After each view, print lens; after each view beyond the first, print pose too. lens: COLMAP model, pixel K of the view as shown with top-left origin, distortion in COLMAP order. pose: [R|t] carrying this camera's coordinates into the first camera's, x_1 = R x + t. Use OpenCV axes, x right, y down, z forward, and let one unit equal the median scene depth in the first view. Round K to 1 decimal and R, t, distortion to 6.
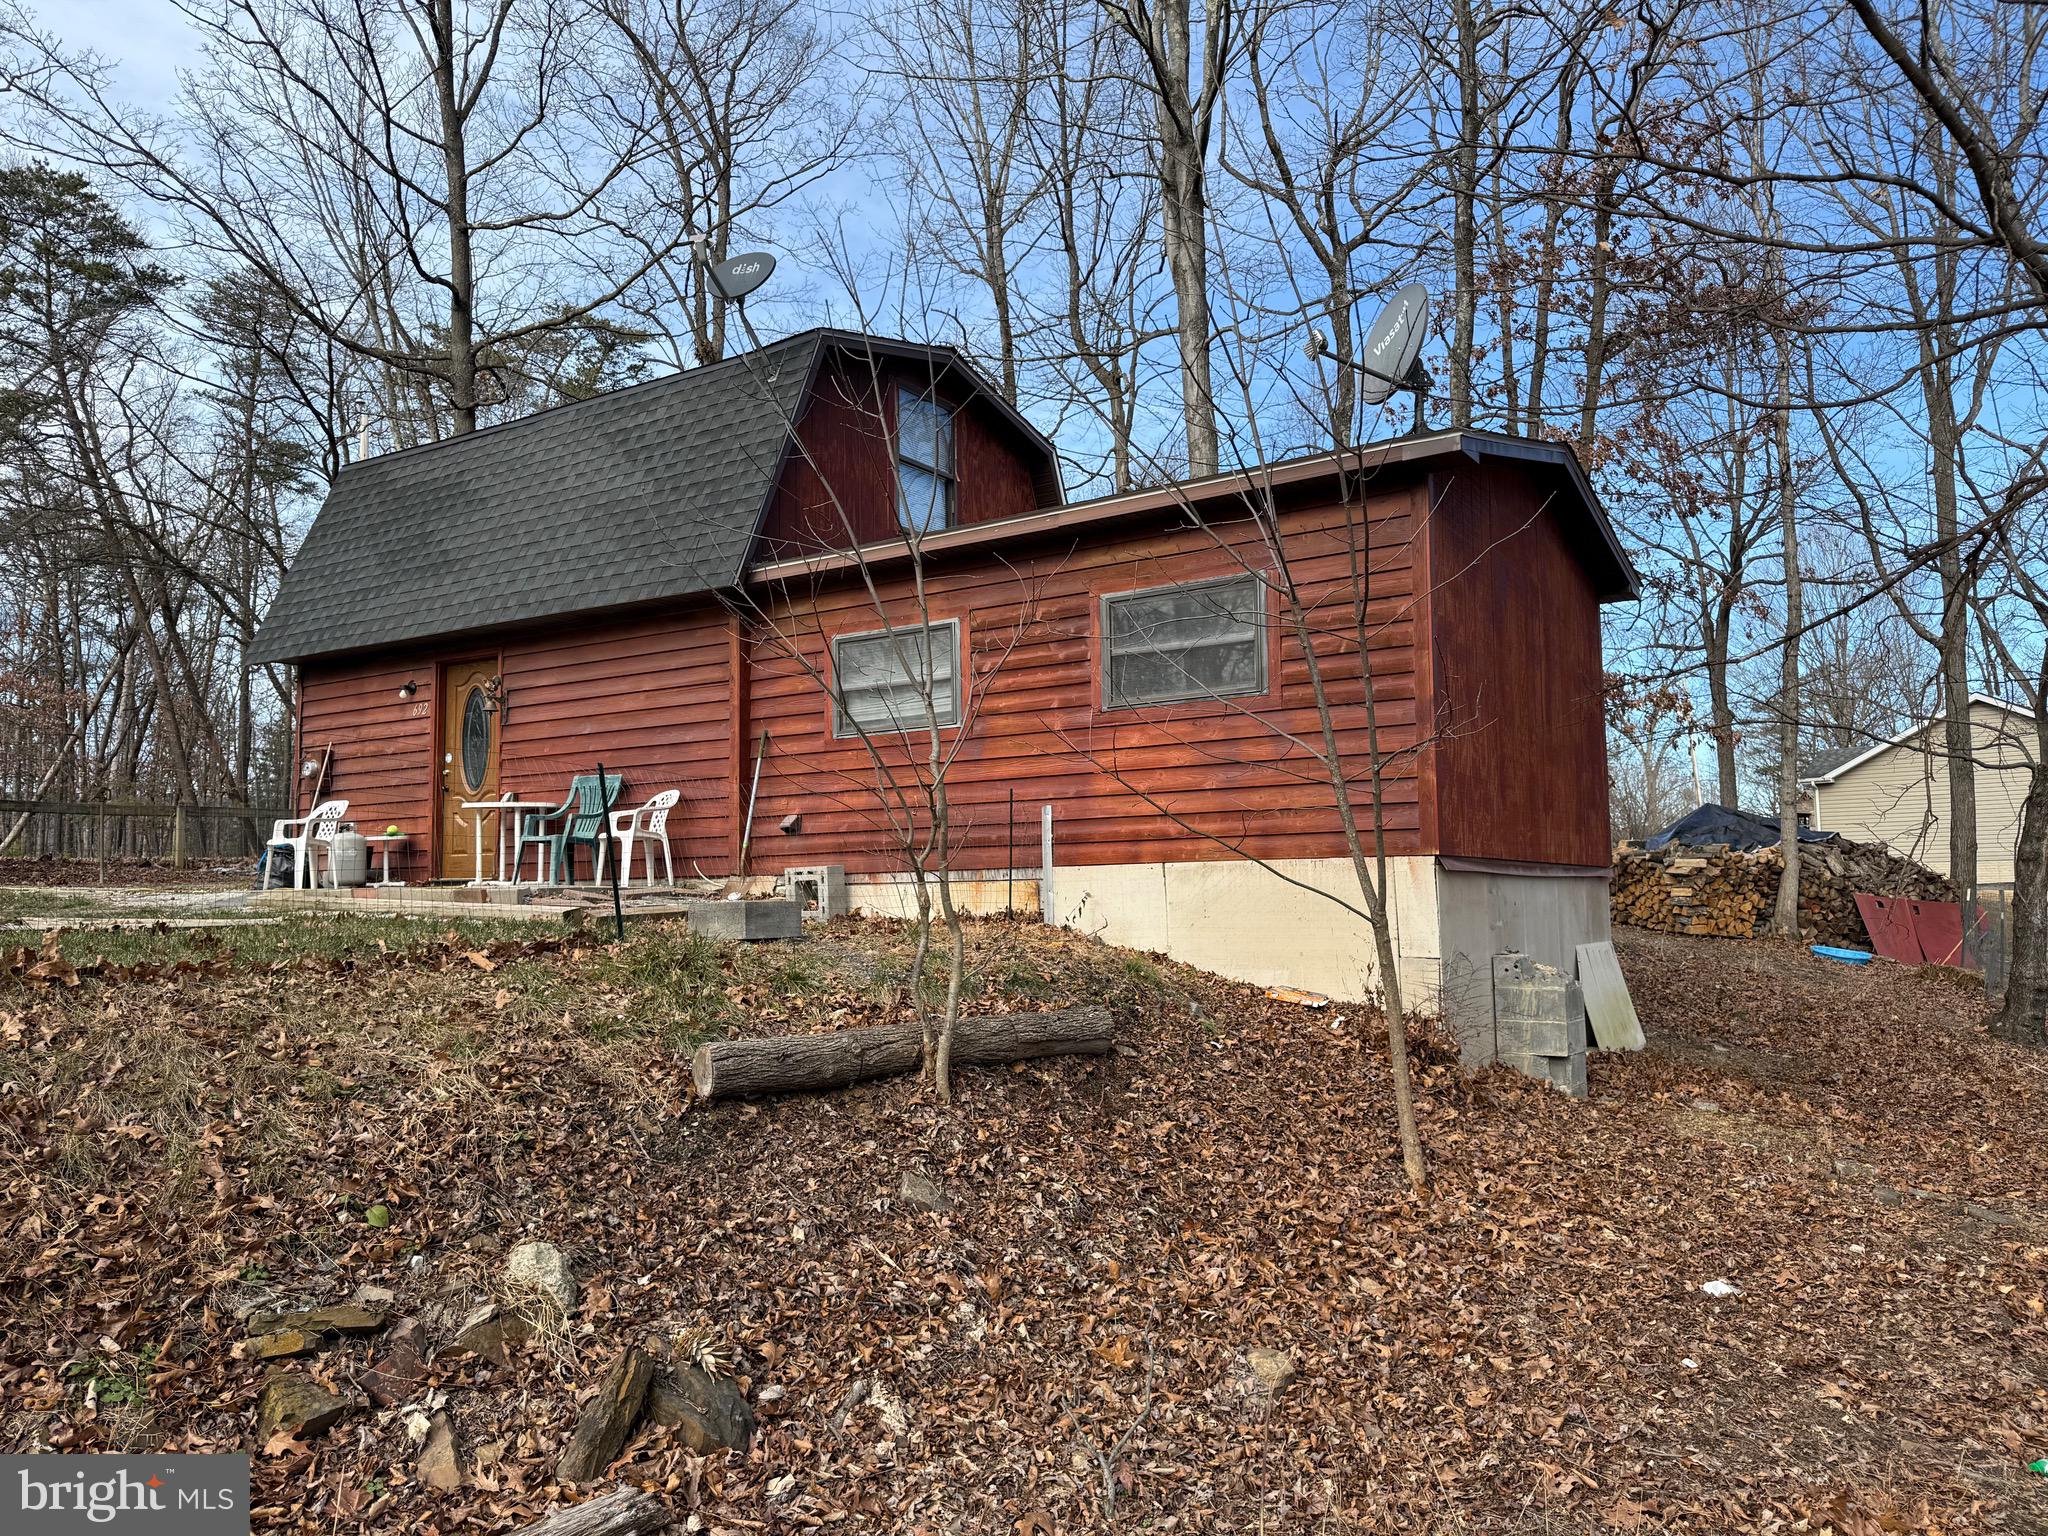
lens RADIAL K [[1519.1, 0, 1024.0], [0, 1519.1, 768.0], [0, 0, 1]] dist [0.092122, -0.112261]
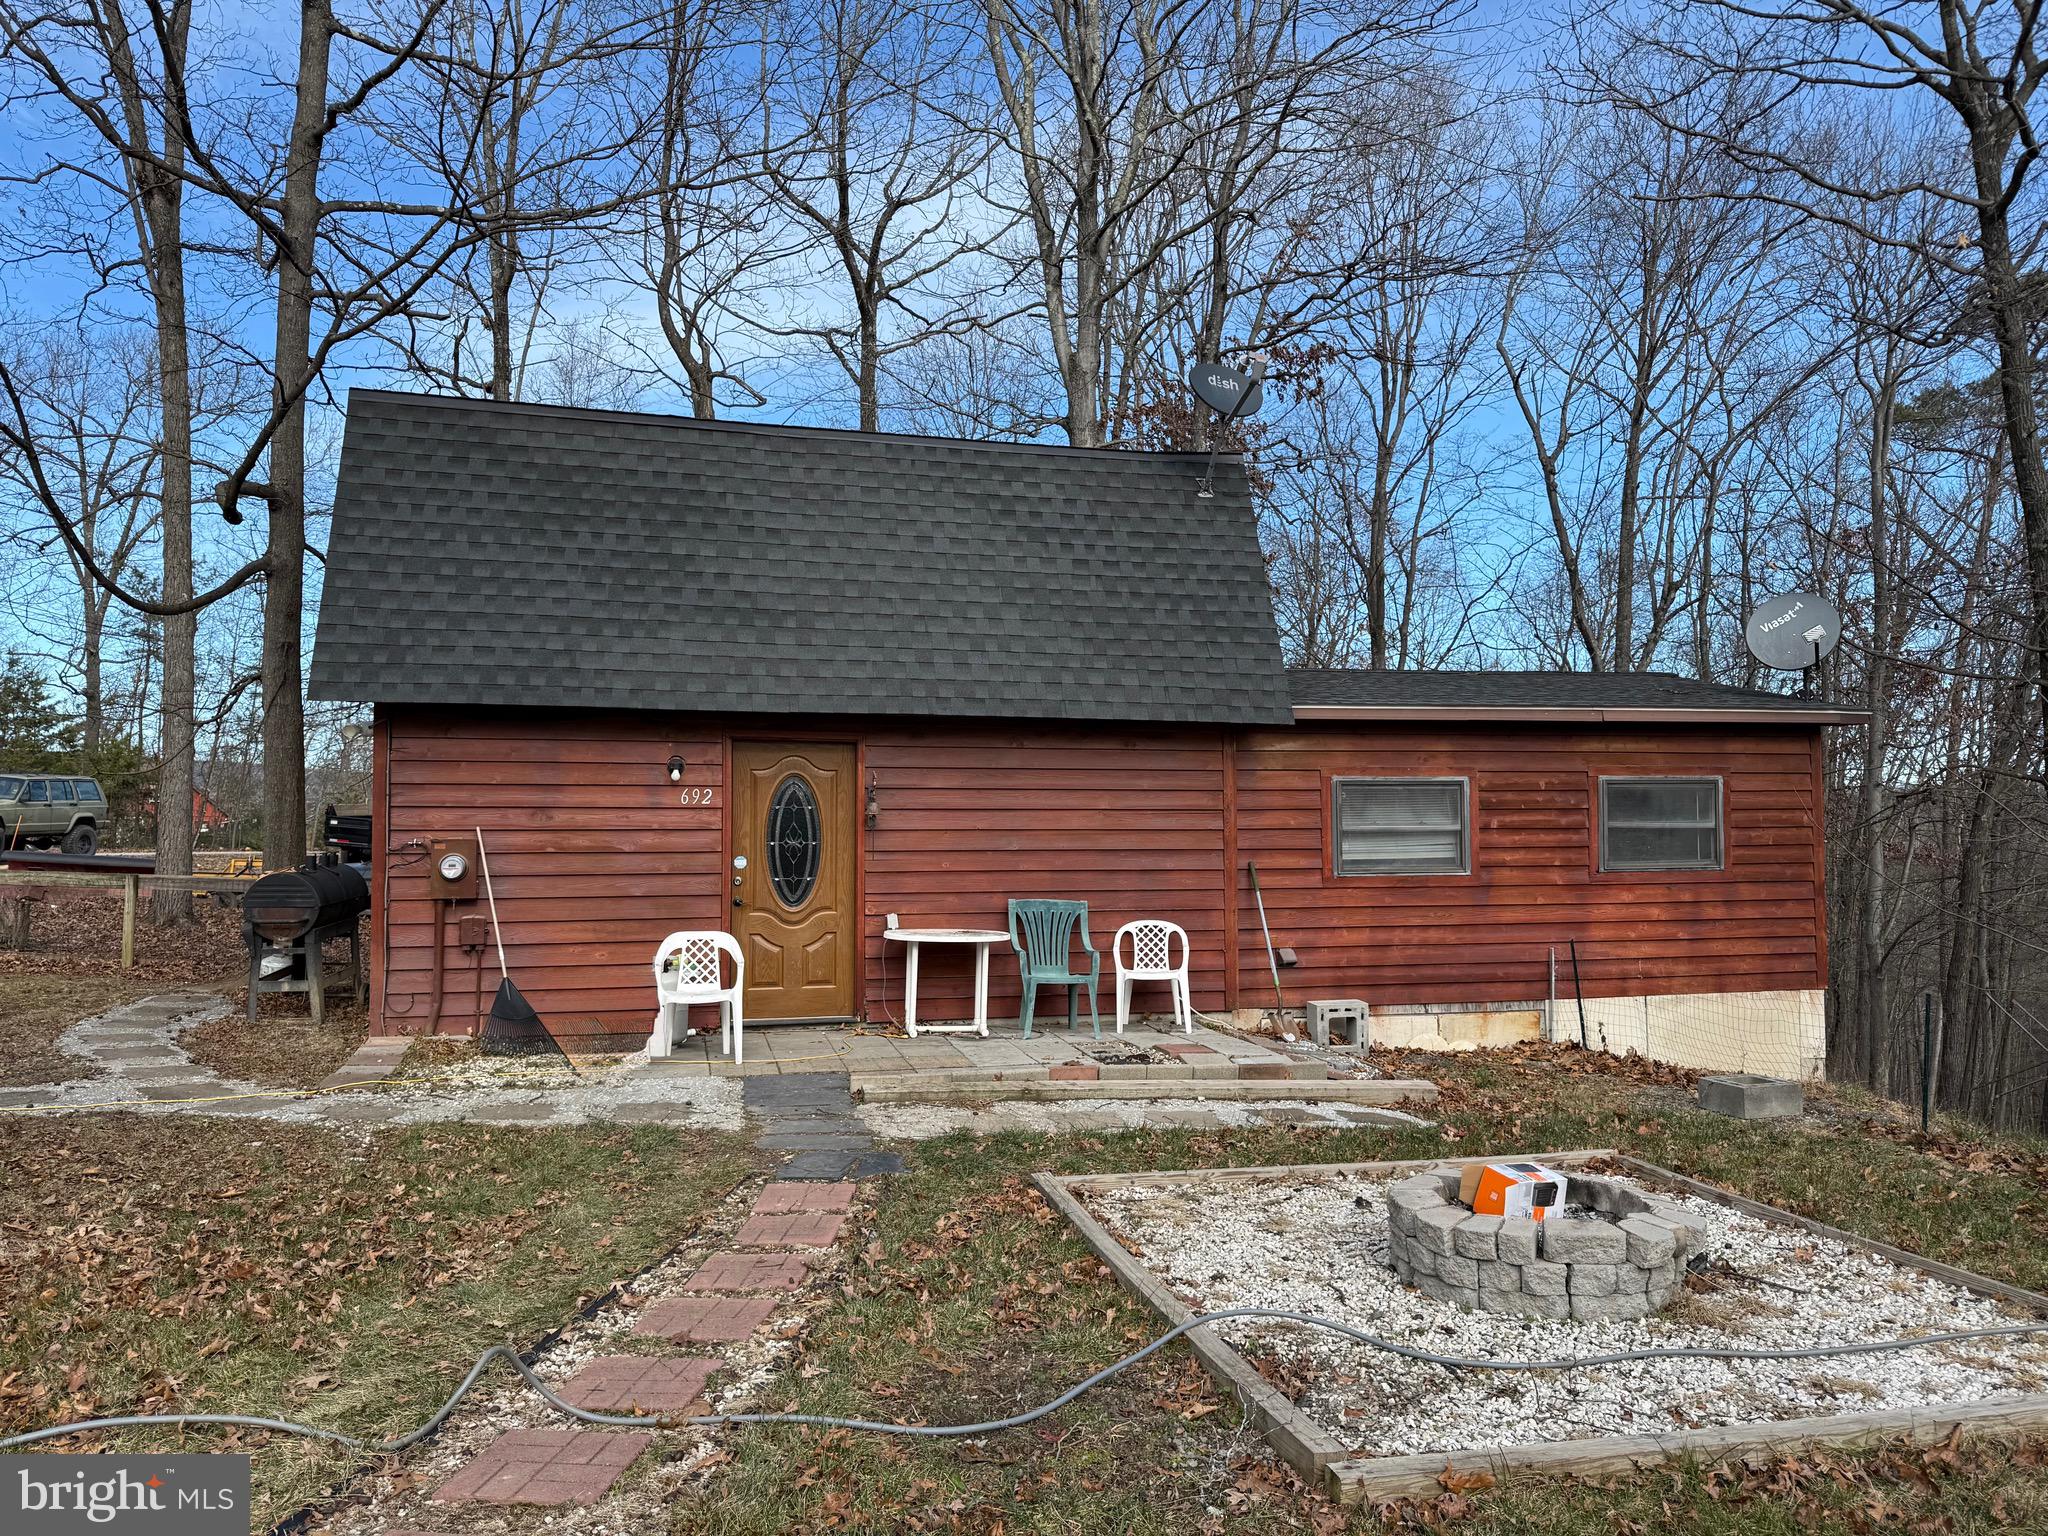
lens RADIAL K [[1519.1, 0, 1024.0], [0, 1519.1, 768.0], [0, 0, 1]] dist [0.092122, -0.112261]
pose [[0.644914, 0.042817, 0.763055, -1.122954], [-0.070722, 0.997489, 0.003800, -0.087109], [-0.760976, -0.056416, 0.646323, 0.520977]]
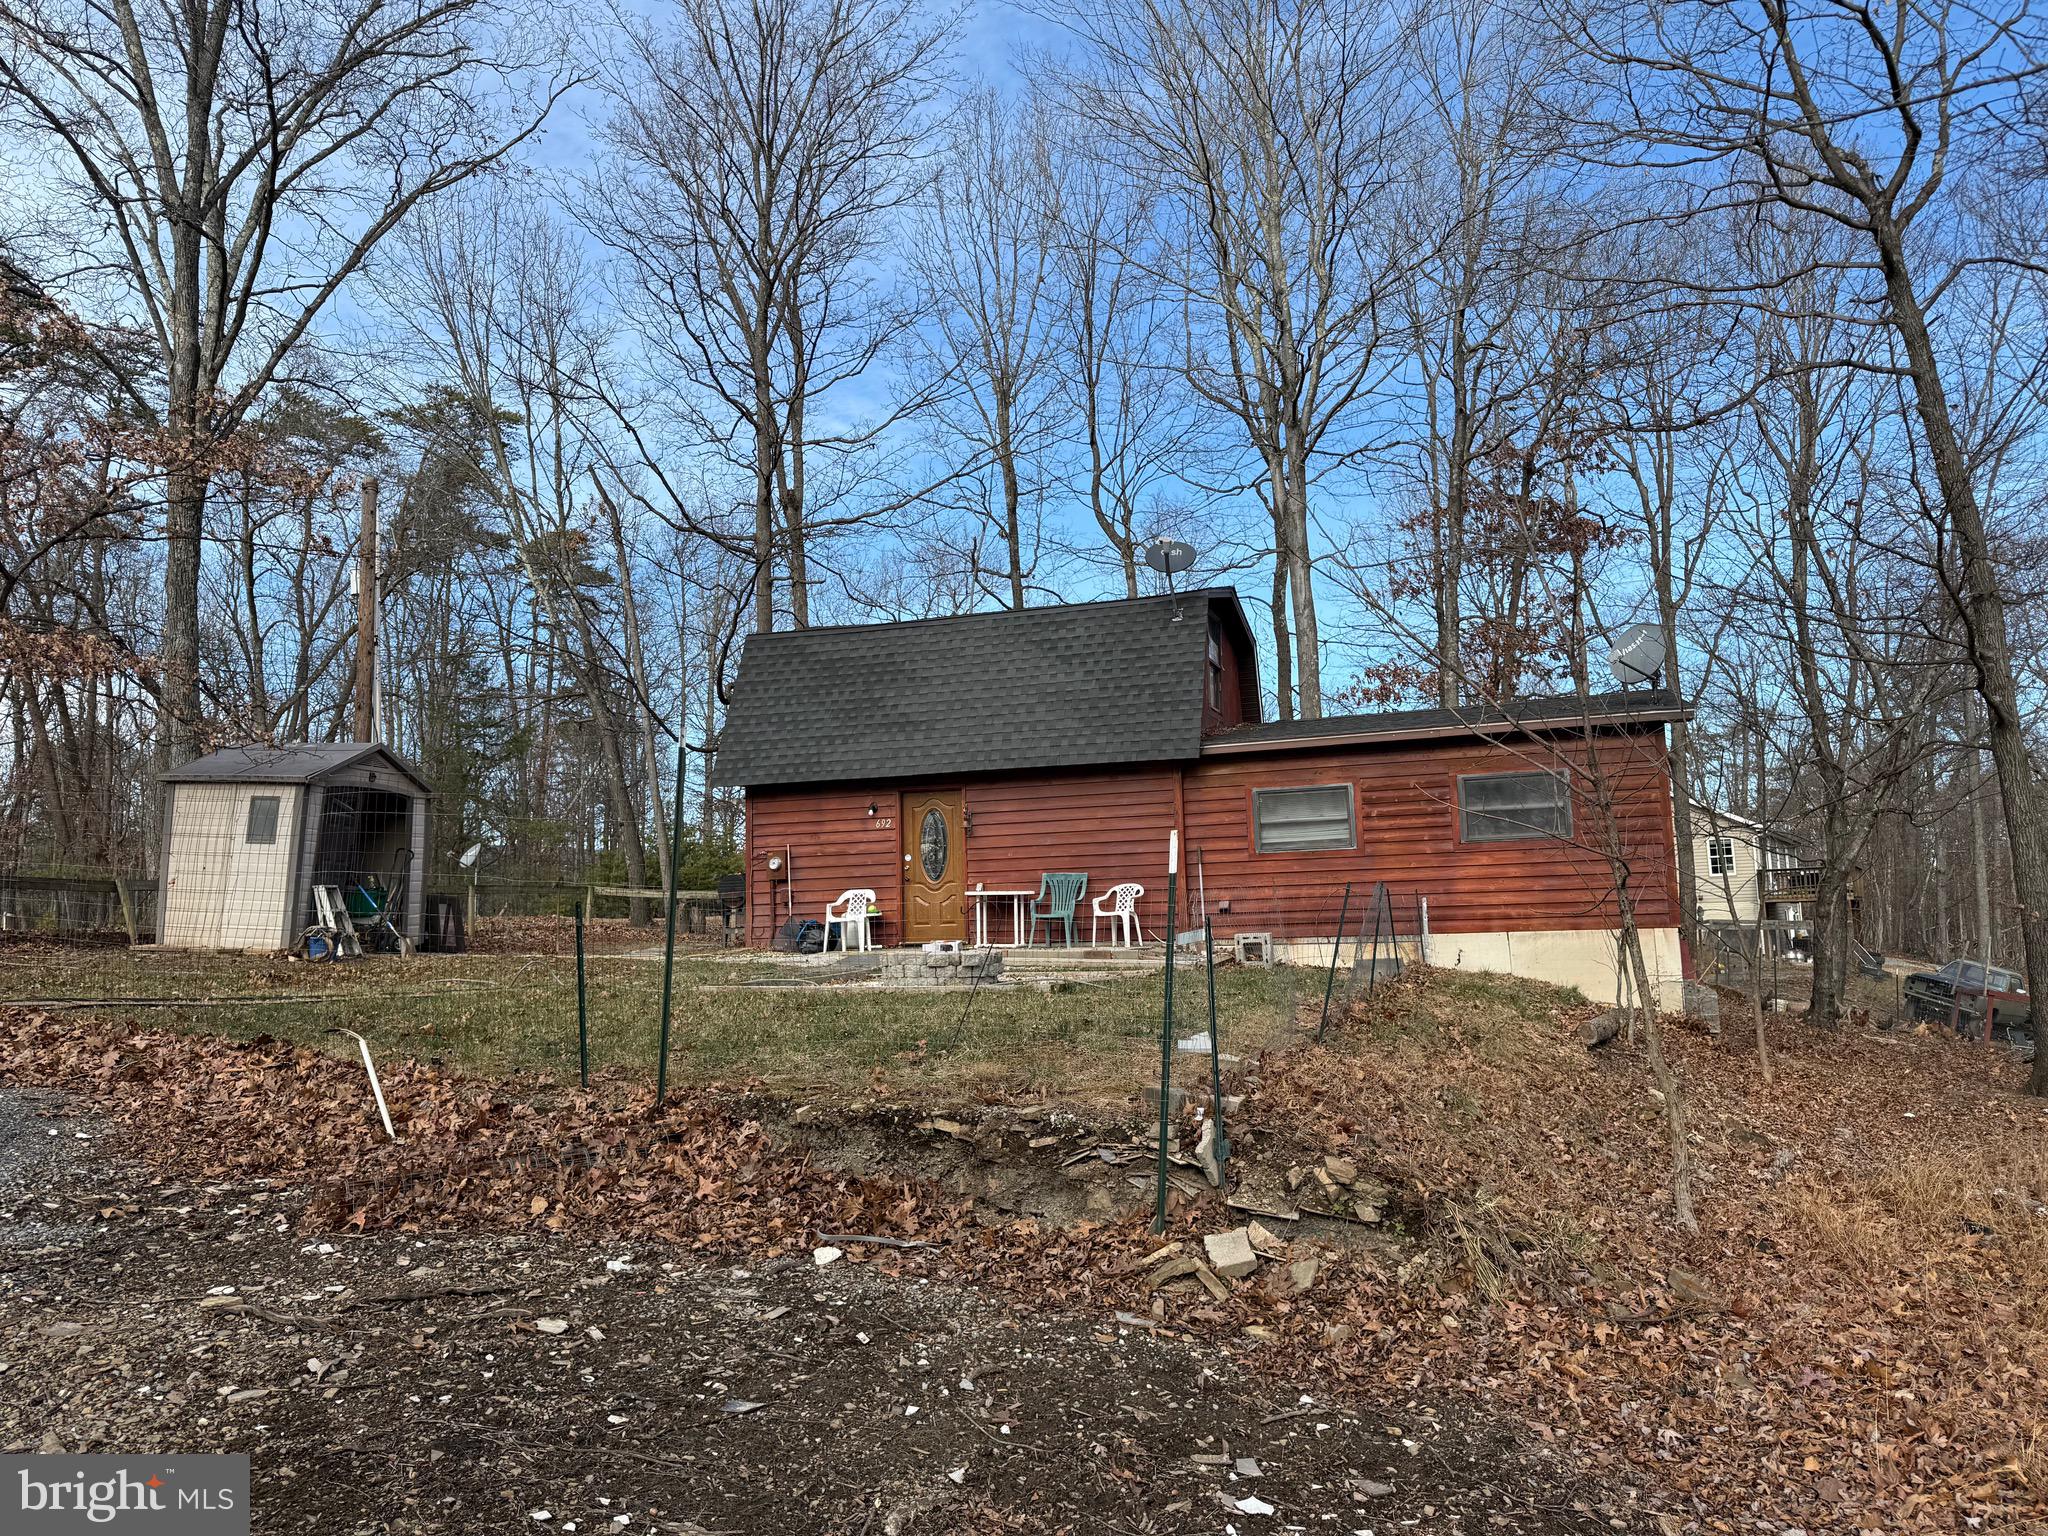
lens RADIAL K [[1519.1, 0, 1024.0], [0, 1519.1, 768.0], [0, 0, 1]] dist [0.092122, -0.112261]
pose [[0.964998, 0.011047, 0.262025, -0.828361], [-0.004838, 0.999692, -0.024330, -0.073156], [-0.262213, 0.022211, 0.964754, -0.512502]]
